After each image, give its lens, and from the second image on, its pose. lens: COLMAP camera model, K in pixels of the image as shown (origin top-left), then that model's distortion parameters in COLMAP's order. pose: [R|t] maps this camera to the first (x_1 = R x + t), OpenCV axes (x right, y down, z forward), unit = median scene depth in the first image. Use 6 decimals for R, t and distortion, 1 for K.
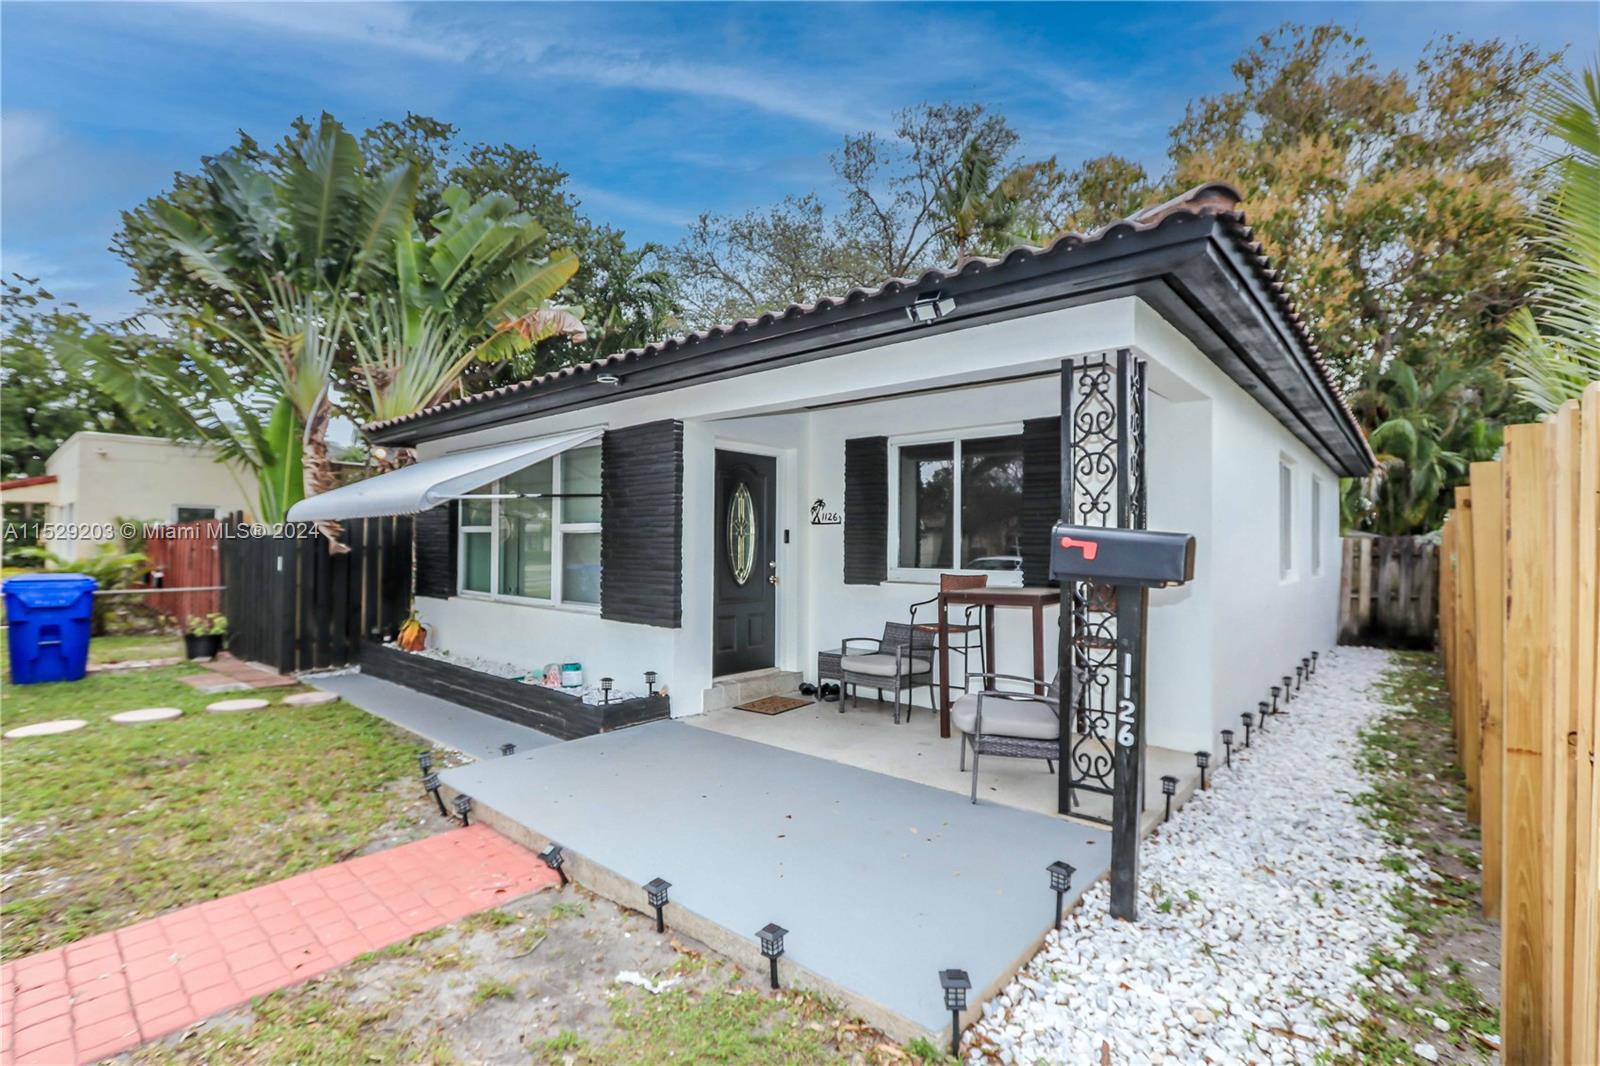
lens RADIAL K [[740.8, 0, 809.7], [0, 740.8, 530.0], [0, 0, 1]] dist [-0.014722, -0.000116]
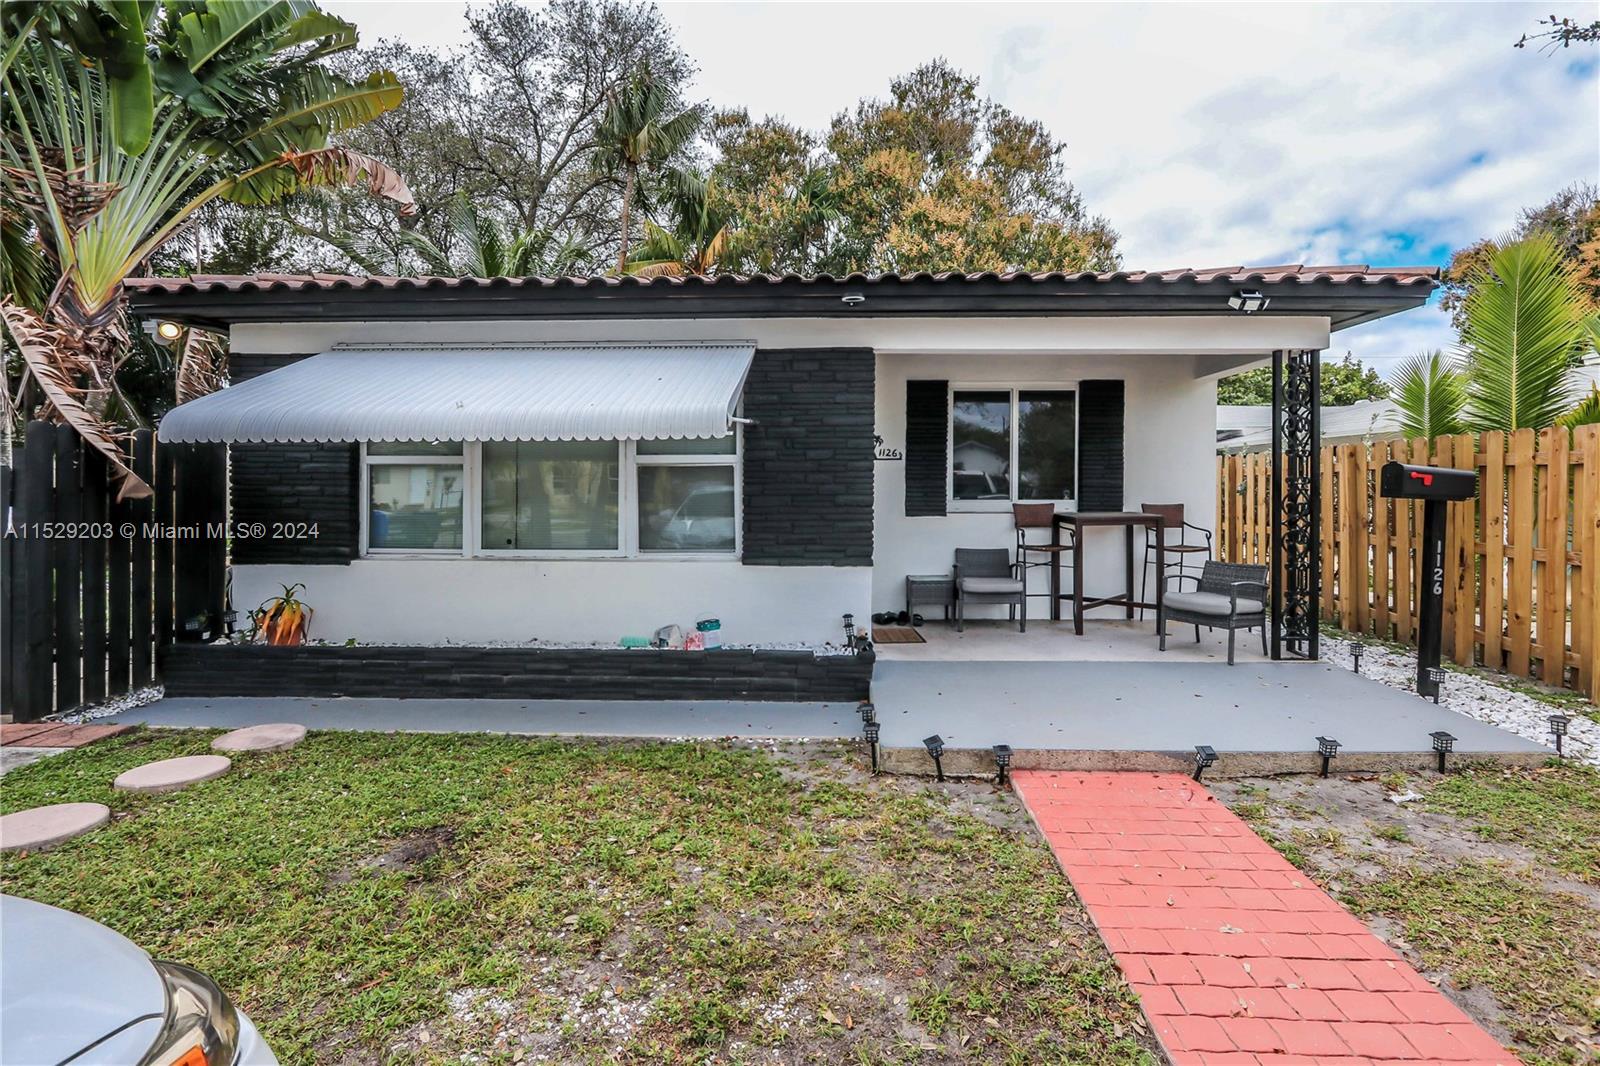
lens RADIAL K [[740.8, 0, 809.7], [0, 740.8, 530.0], [0, 0, 1]] dist [-0.014722, -0.000116]
pose [[0.774825, -0.049336, 0.630247, -0.787418], [-0.004646, 0.996479, 0.083717, 0.004239], [-0.632158, -0.067794, 0.771868, 0.280673]]
